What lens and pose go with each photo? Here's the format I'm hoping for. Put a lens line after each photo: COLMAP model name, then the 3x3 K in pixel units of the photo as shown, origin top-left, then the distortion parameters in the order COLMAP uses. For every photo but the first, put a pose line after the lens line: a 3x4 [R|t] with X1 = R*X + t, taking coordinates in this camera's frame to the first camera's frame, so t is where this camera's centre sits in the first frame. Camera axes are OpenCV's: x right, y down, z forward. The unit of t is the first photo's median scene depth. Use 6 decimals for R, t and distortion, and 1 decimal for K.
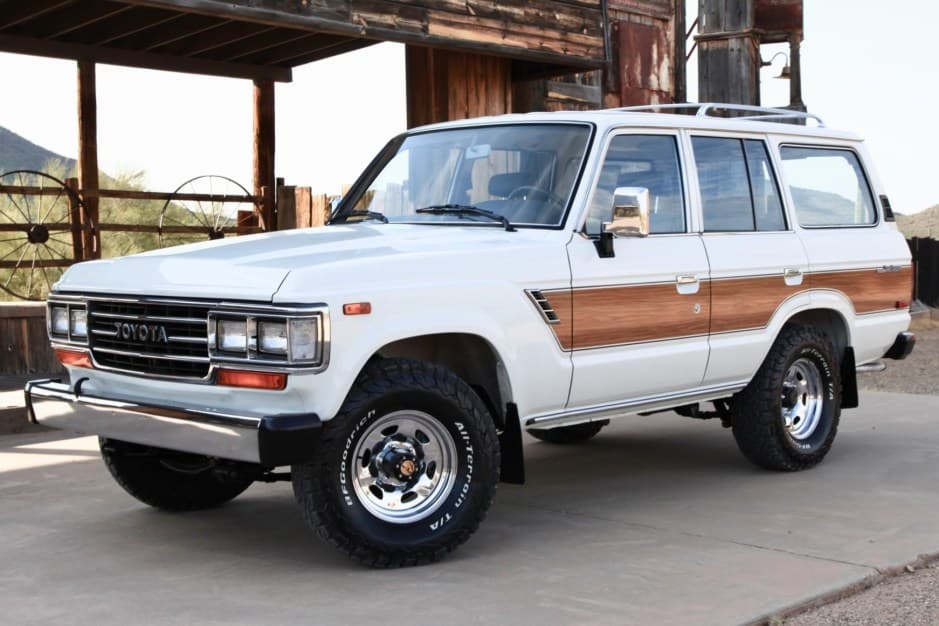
lens RADIAL K [[1355.0, 0, 469.5], [0, 1355.0, 313.0], [0, 0, 1]] dist [0.025455, 0.027210]
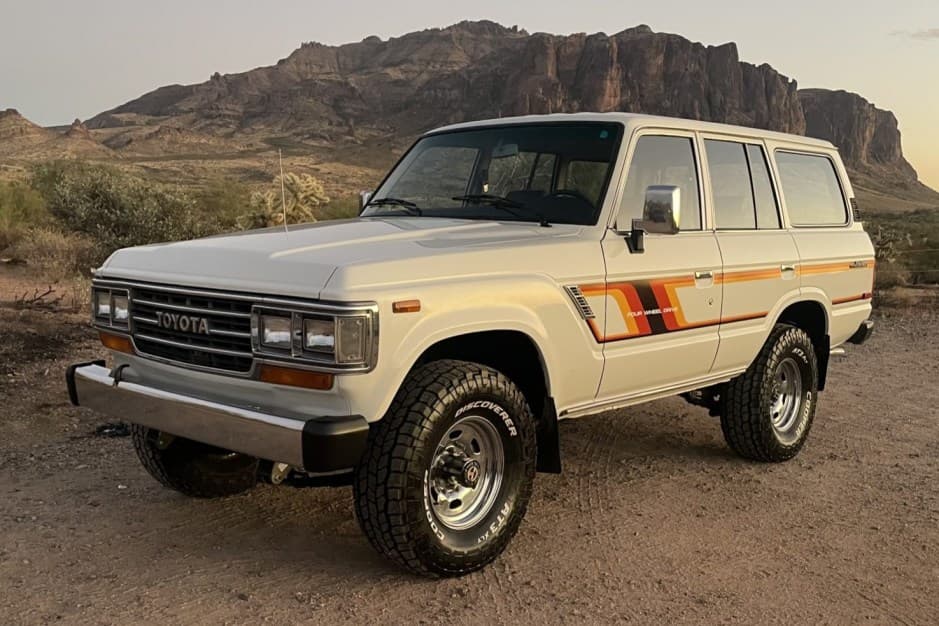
lens RADIAL K [[1027.1, 0, 469.5], [0, 1027.1, 313.0], [0, 0, 1]] dist [-0.008081, -0.004120]
pose [[0.999225, 0.018609, 0.034672, -0.056113], [-0.019824, 0.999190, 0.035030, -0.022076], [-0.033992, -0.035690, 0.998785, 0.234691]]
